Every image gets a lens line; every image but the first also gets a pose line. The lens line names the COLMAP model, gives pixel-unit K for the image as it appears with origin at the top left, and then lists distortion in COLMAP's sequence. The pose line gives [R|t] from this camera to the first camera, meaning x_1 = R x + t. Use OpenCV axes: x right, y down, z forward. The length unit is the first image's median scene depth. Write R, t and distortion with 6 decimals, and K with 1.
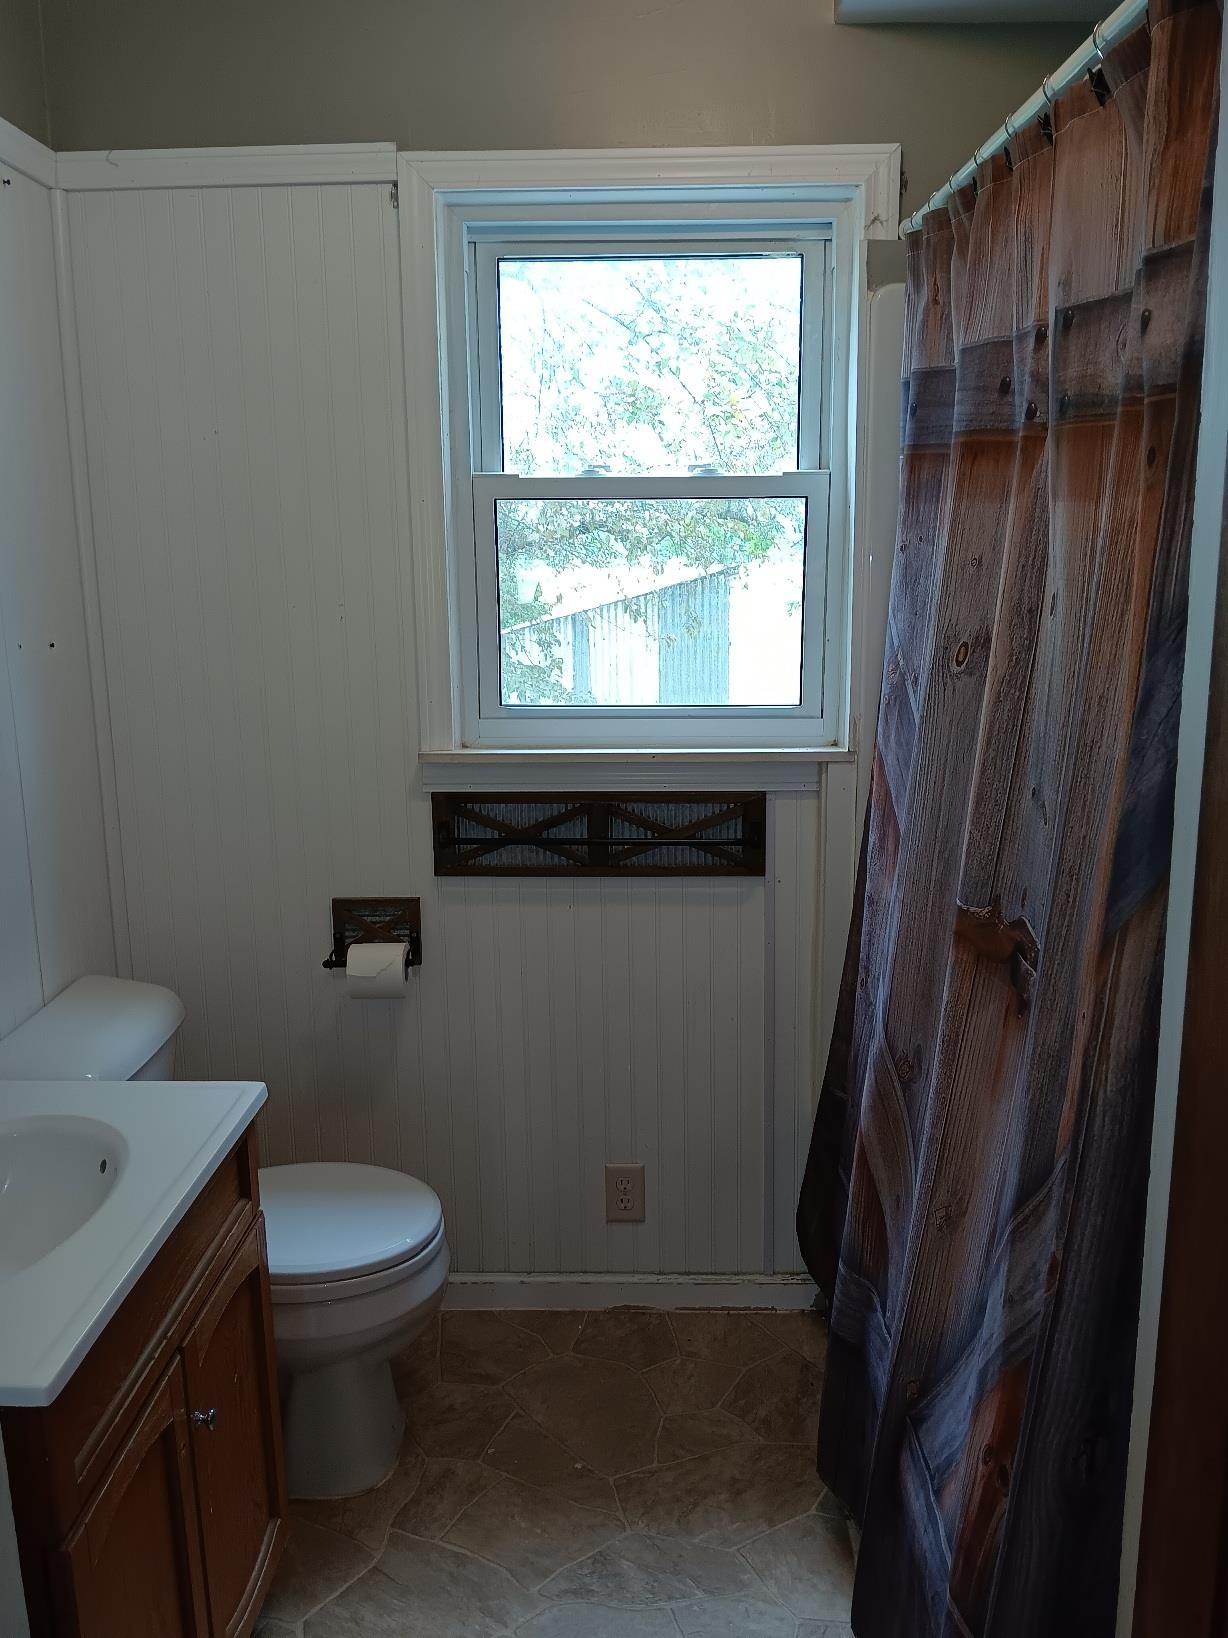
lens RADIAL K [[1243.1, 0, 614.7], [0, 1243.1, 740.4], [0, 0, 1]] dist [0.071006, -0.127757]
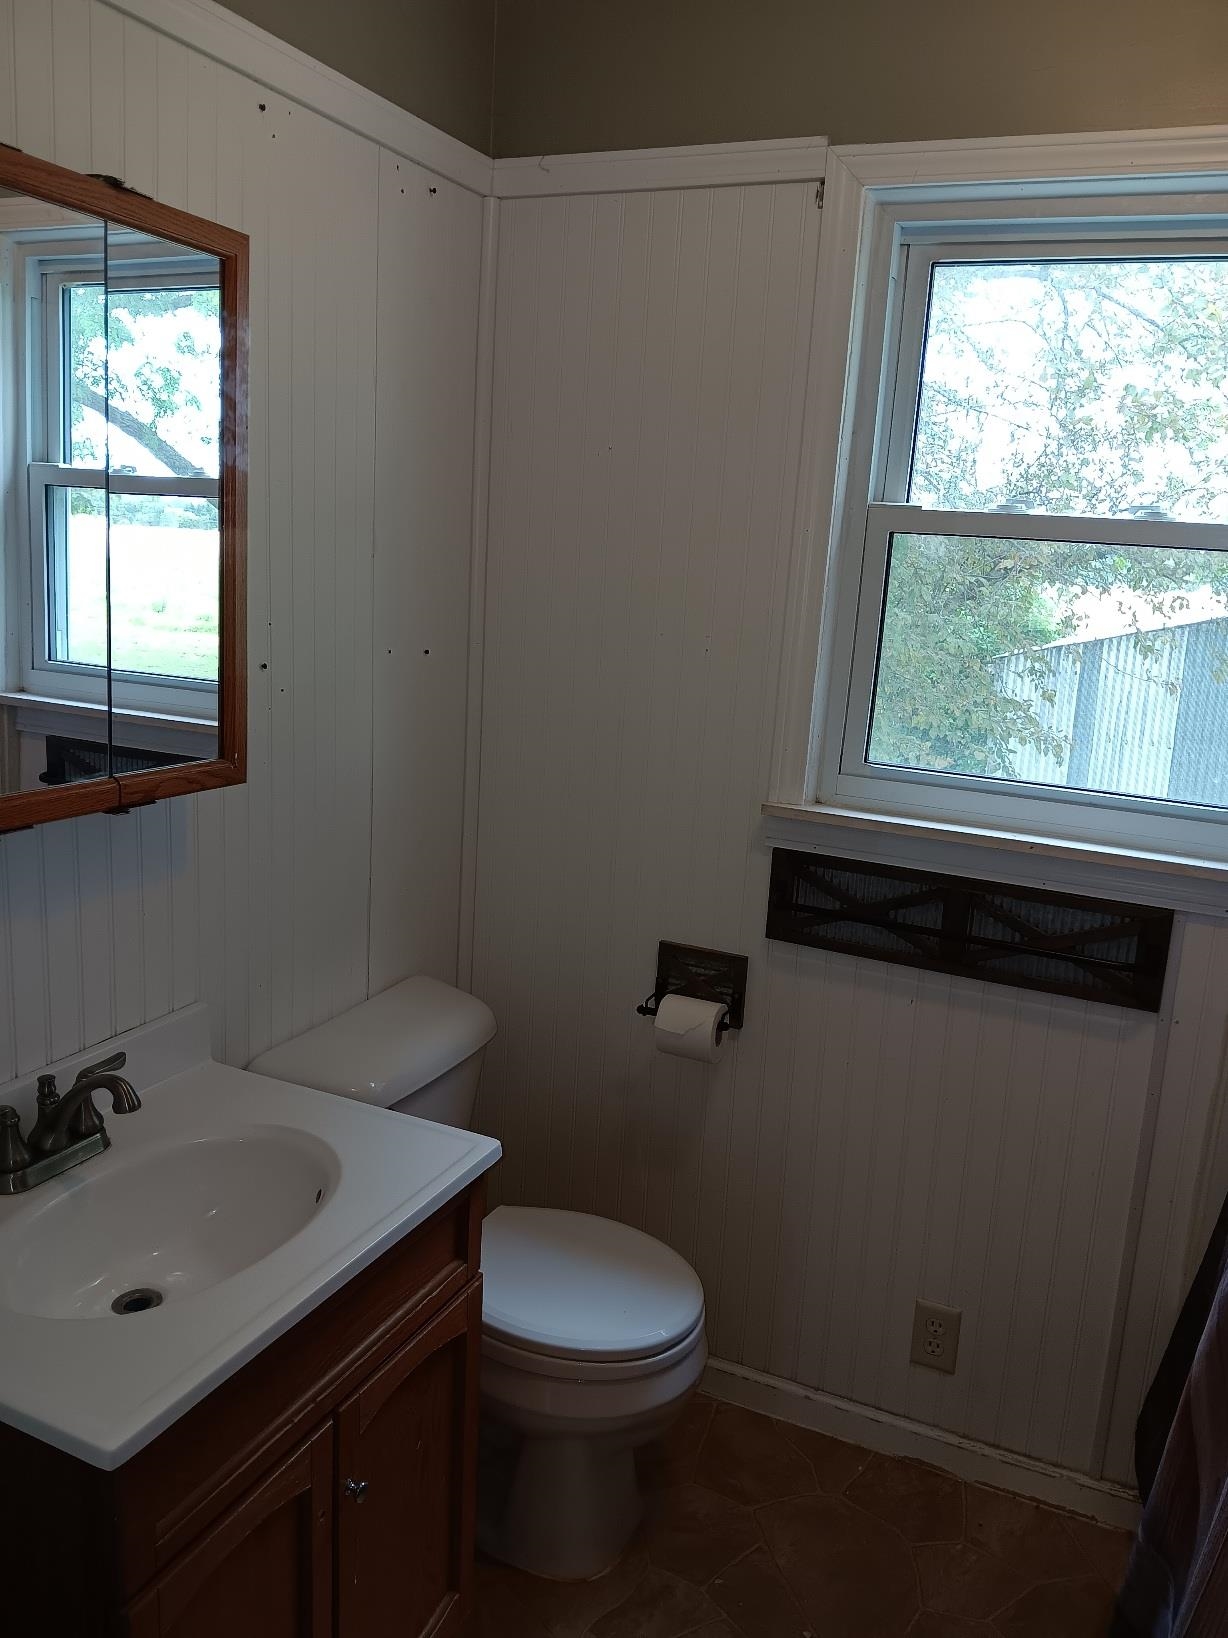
lens RADIAL K [[1264.9, 0, 613.4], [0, 1264.9, 759.5], [0, 0, 1]] dist [0.066175, -0.122711]
pose [[0.922779, 0.132343, -0.361891, 0.072429], [-0.130108, 0.991026, 0.030658, -0.035292], [0.362700, 0.018794, 0.931716, 0.086659]]
